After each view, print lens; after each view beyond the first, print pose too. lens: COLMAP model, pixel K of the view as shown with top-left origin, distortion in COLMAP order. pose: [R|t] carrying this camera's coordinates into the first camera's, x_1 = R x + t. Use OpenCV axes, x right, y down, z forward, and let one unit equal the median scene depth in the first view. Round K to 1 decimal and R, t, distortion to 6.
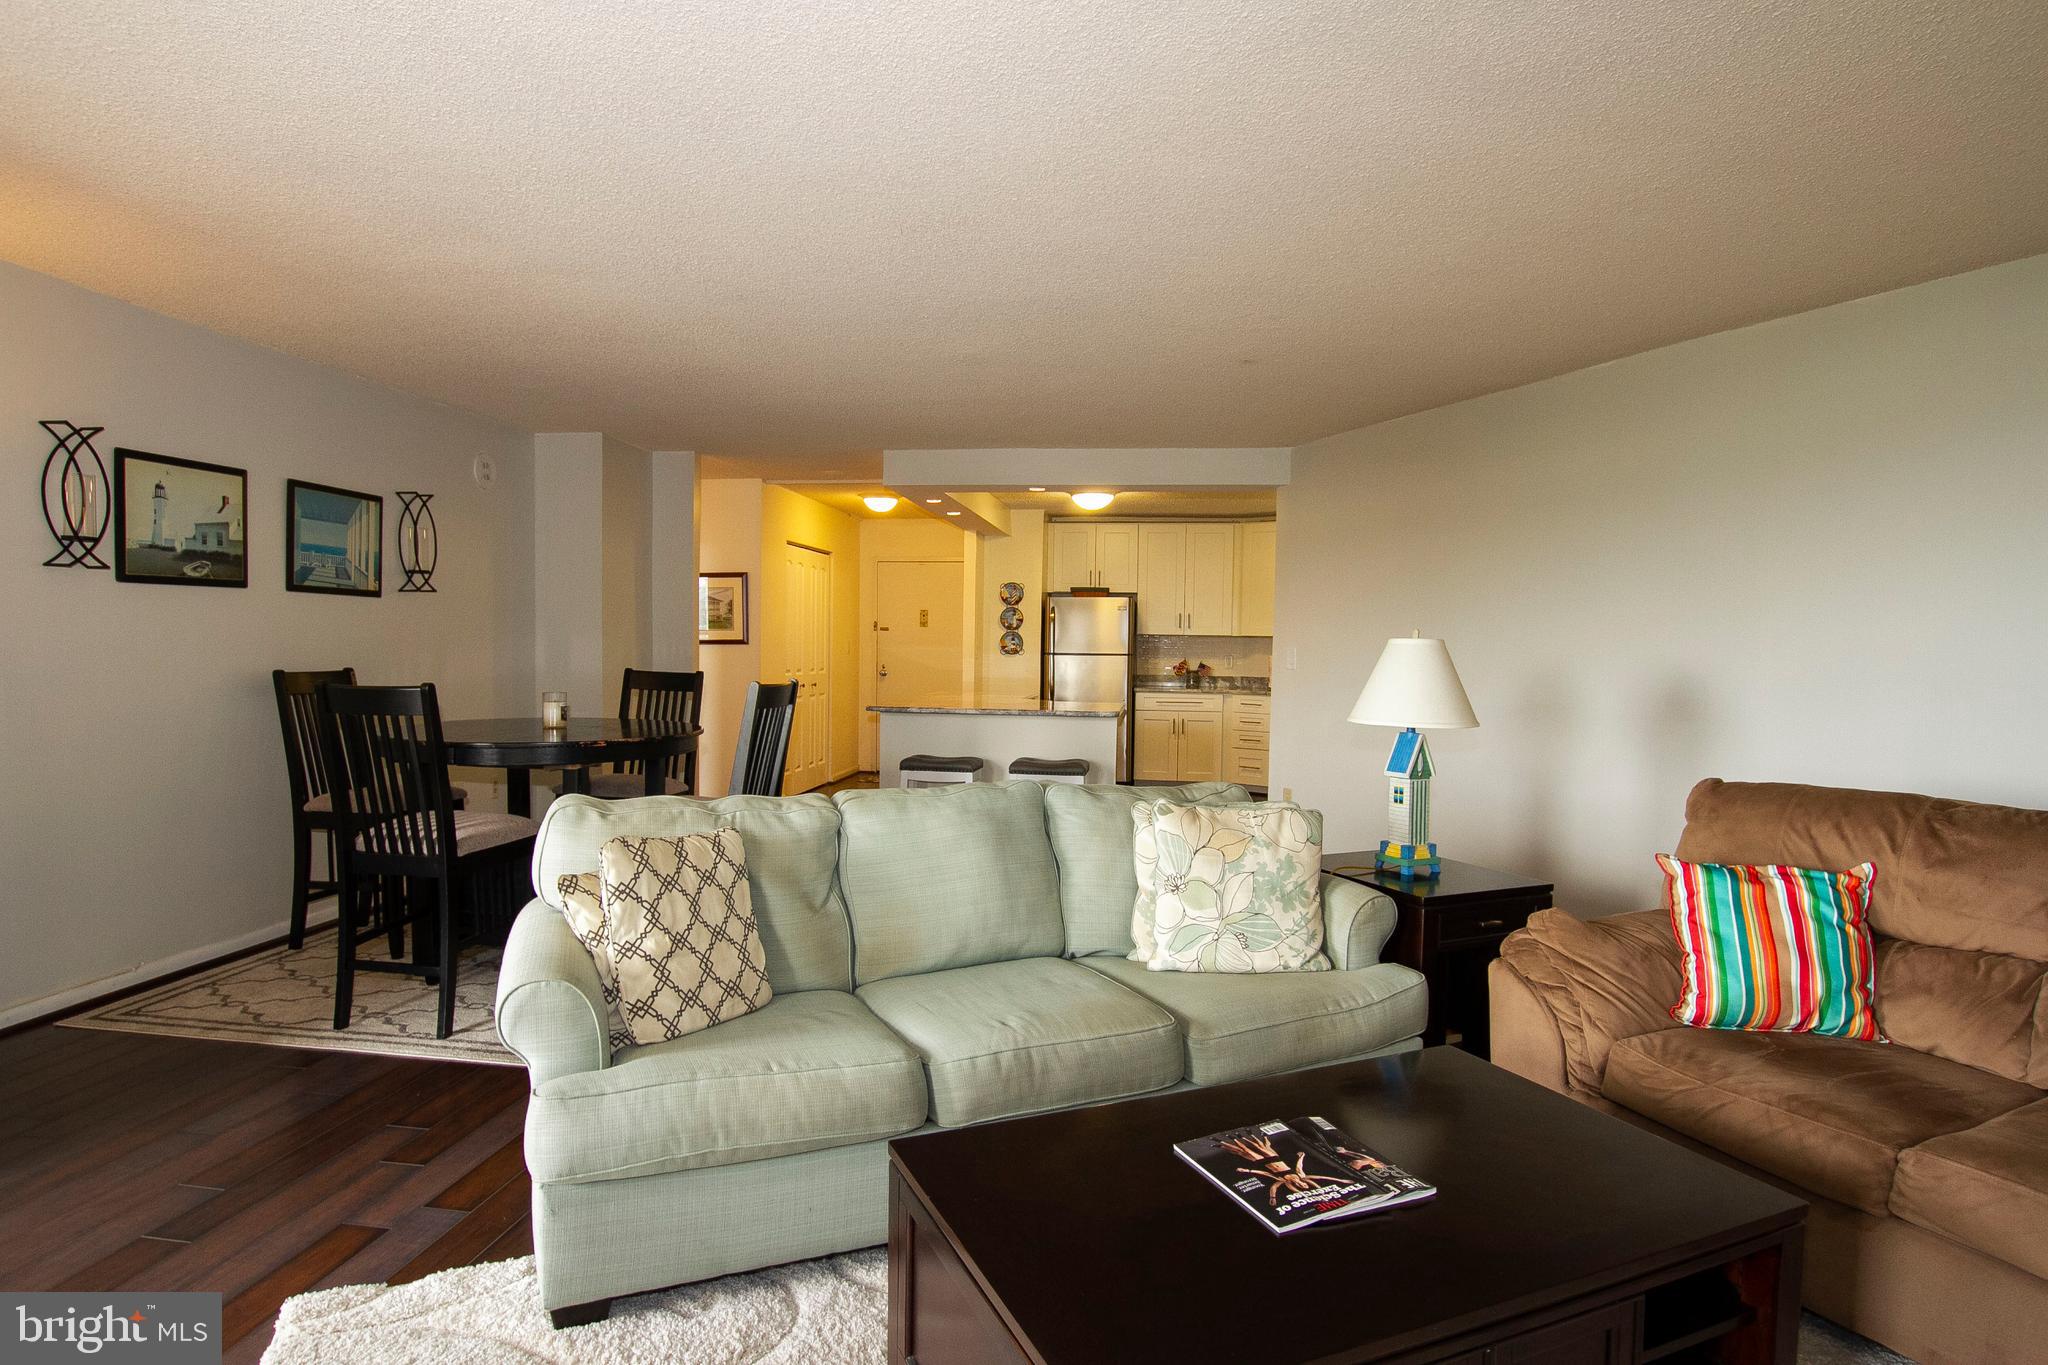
lens RADIAL K [[1138.1, 0, 1009.1], [0, 1138.1, 683.5], [0, 0, 1]] dist [-0.013414, 0.007012]
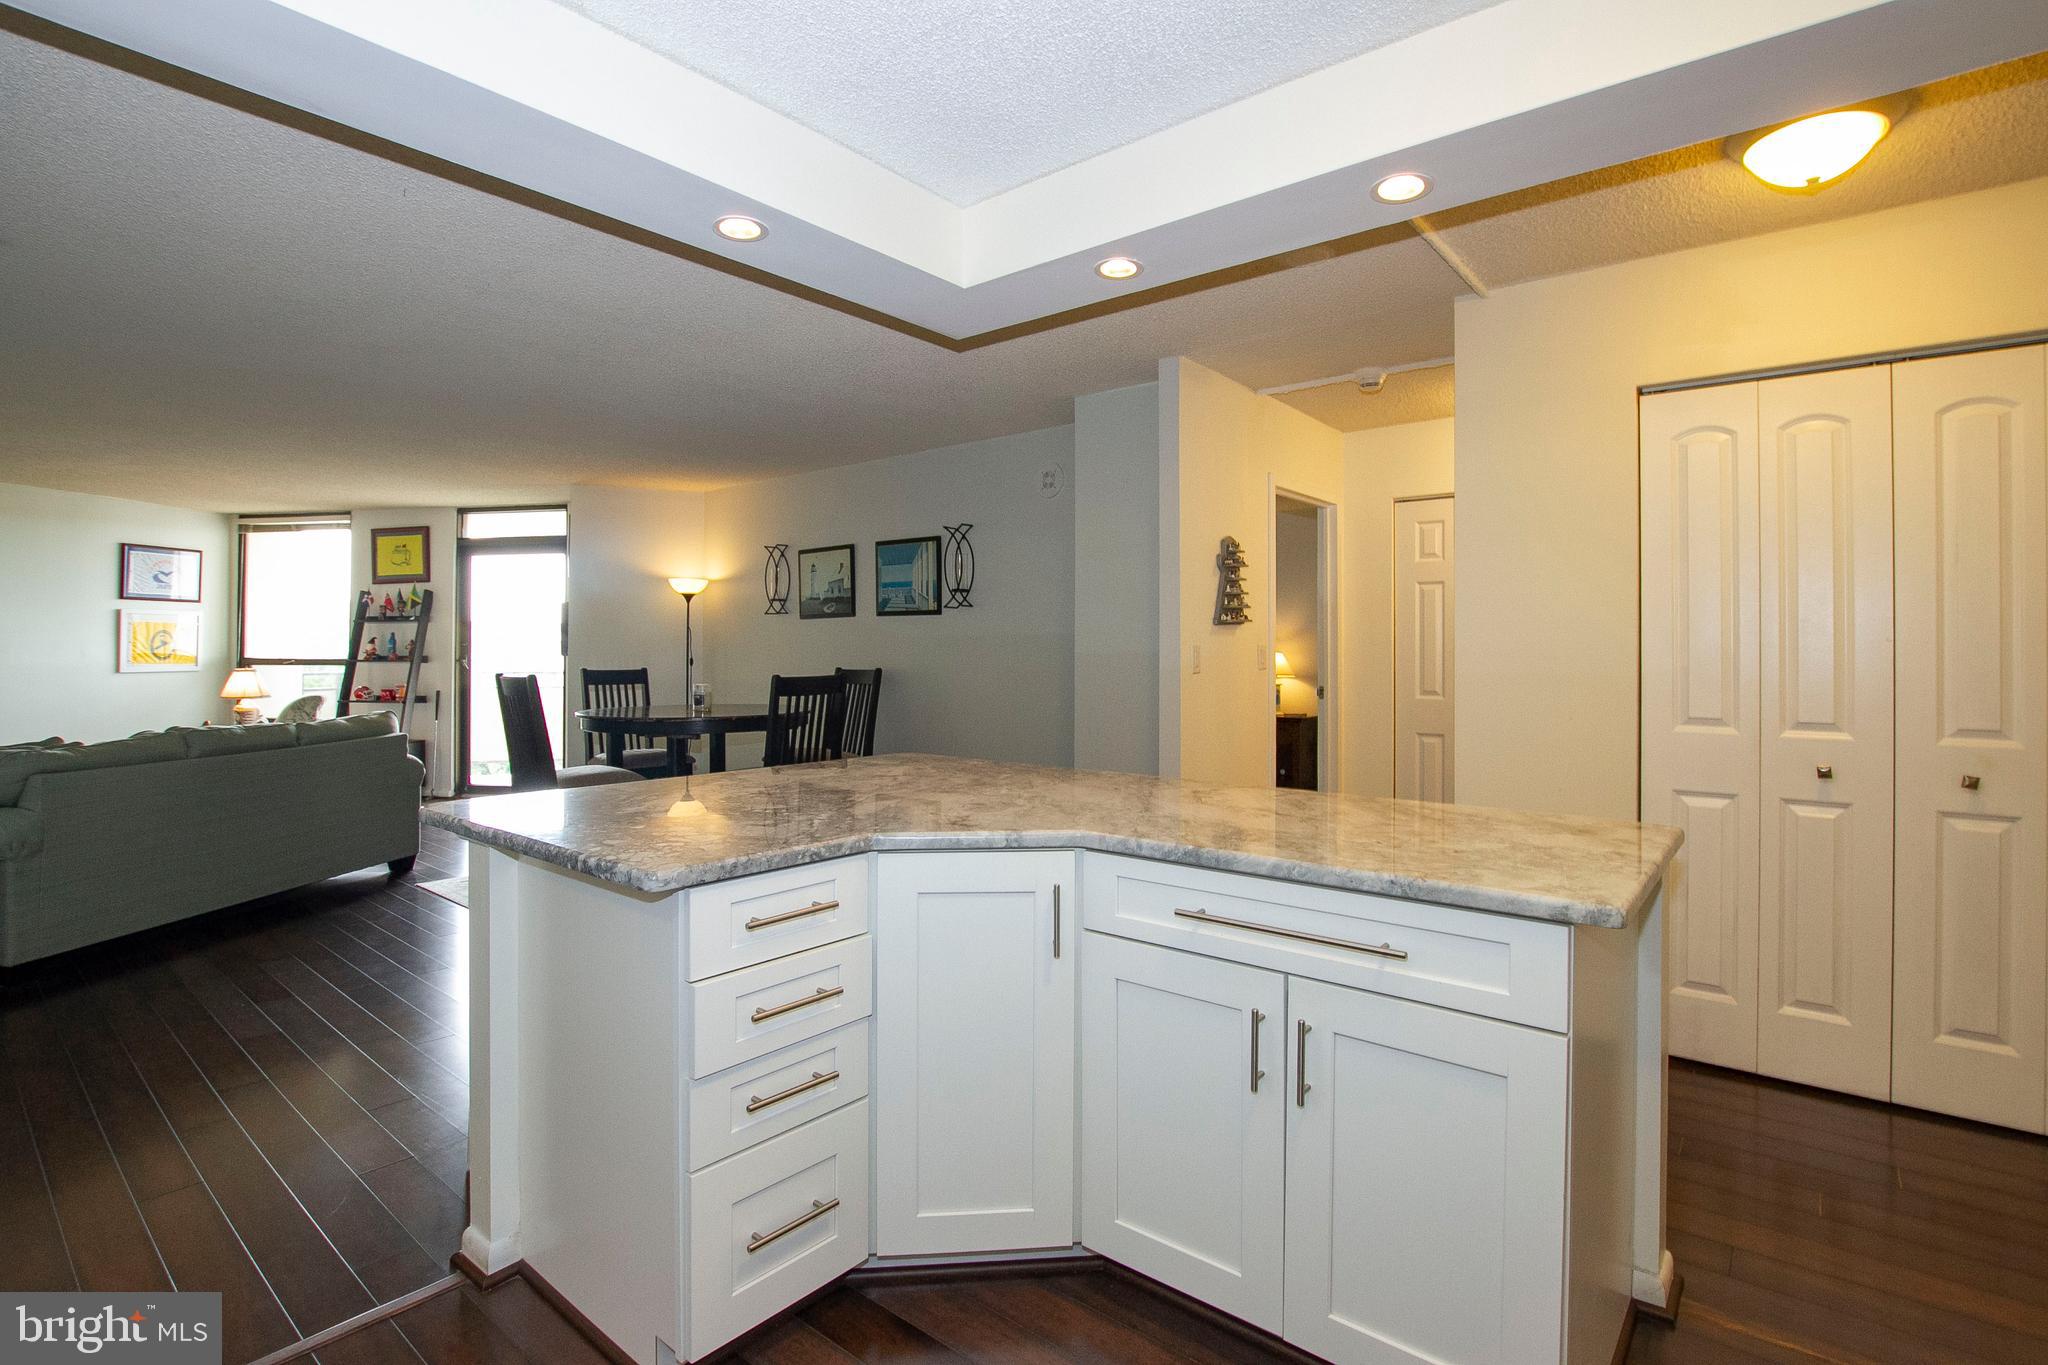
lens RADIAL K [[1016.5, 0, 1039.2], [0, 1016.5, 637.5], [0, 0, 1]] dist [-0.026873, 0.005945]
pose [[-0.519290, -0.024902, -0.854235, 0.459733], [-0.038630, 0.999238, -0.005646, -0.060200], [0.853724, 0.030067, -0.519856, 2.127240]]
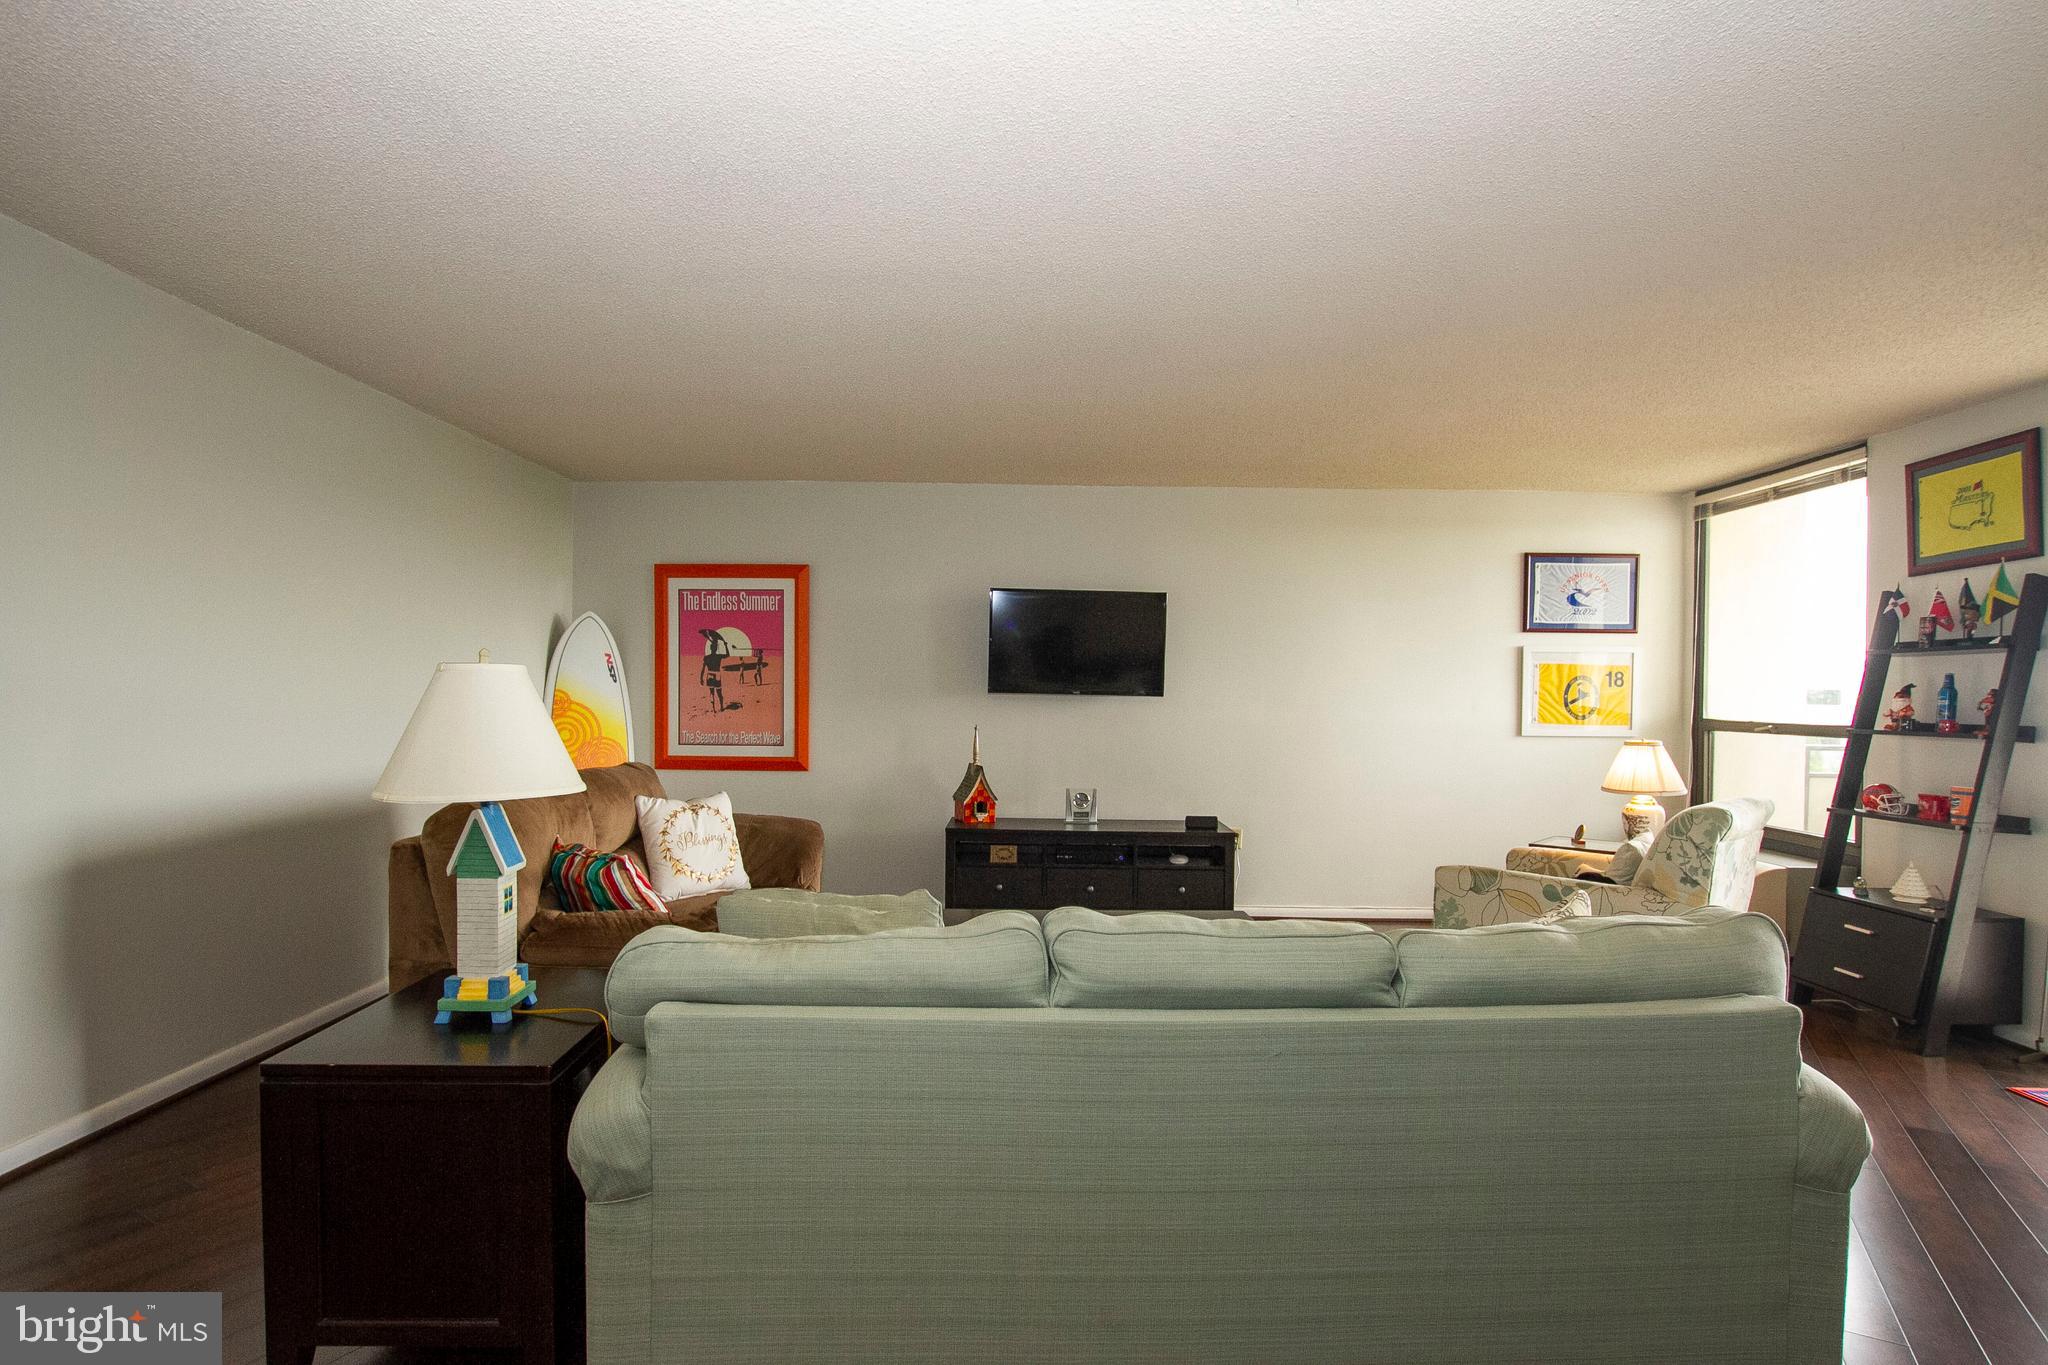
lens RADIAL K [[1016.5, 0, 1010.0], [0, 1016.5, 692.1], [0, 0, 1]] dist [-0.026873, 0.005945]
pose [[-0.925634, -0.024315, 0.377638, -0.126024], [-0.009425, 0.999105, 0.041226, -0.044808], [-0.378303, 0.034601, -0.925035, 1.174028]]
